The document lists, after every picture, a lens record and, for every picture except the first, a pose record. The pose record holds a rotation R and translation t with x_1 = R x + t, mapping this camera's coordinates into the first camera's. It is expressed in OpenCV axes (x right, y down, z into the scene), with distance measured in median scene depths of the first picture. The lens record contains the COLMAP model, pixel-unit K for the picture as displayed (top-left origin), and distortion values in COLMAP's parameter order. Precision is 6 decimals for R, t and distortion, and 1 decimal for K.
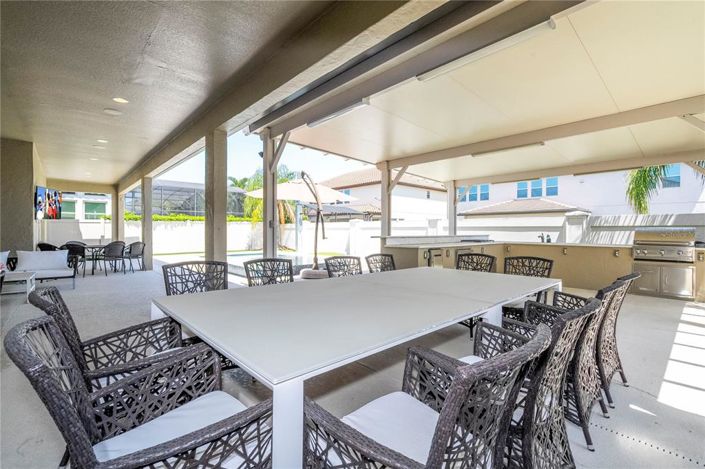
lens RADIAL K [[317.4, 0, 352.9], [0, 317.4, 237.3], [0, 0, 1]] dist [-0.001499, 0.000004]
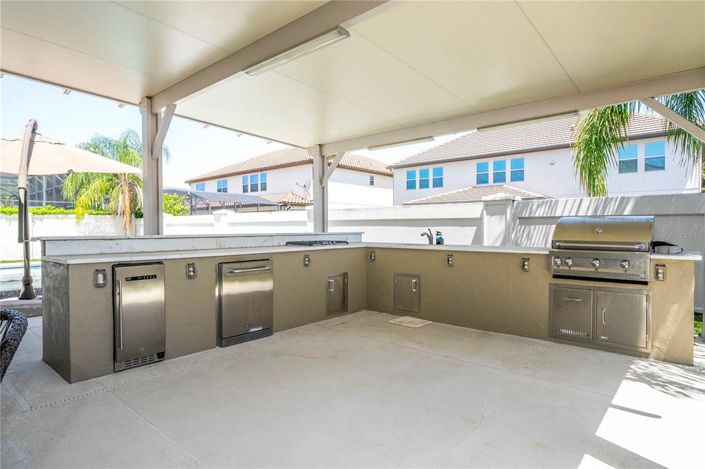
lens RADIAL K [[393.4, 0, 356.4], [0, 393.4, 235.0], [0, 0, 1]] dist [0.003273, -0.000155]
pose [[0.992839, -0.006574, 0.119283, 0.352267], [0.007110, 0.999966, -0.004062, 0.000012], [-0.119253, 0.004881, 0.992852, 0.277937]]
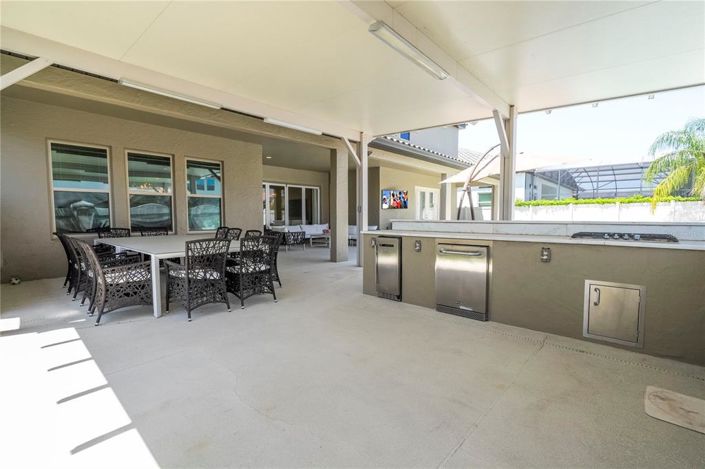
lens RADIAL K [[317.4, 0, 355.7], [0, 317.4, 229.4], [0, 0, 1]] dist [-0.001499, 0.000004]
pose [[0.099411, 0.040516, -0.994221, 0.701373], [-0.019850, 0.999053, 0.038728, -0.005984], [0.994848, 0.015886, 0.100122, 0.592693]]
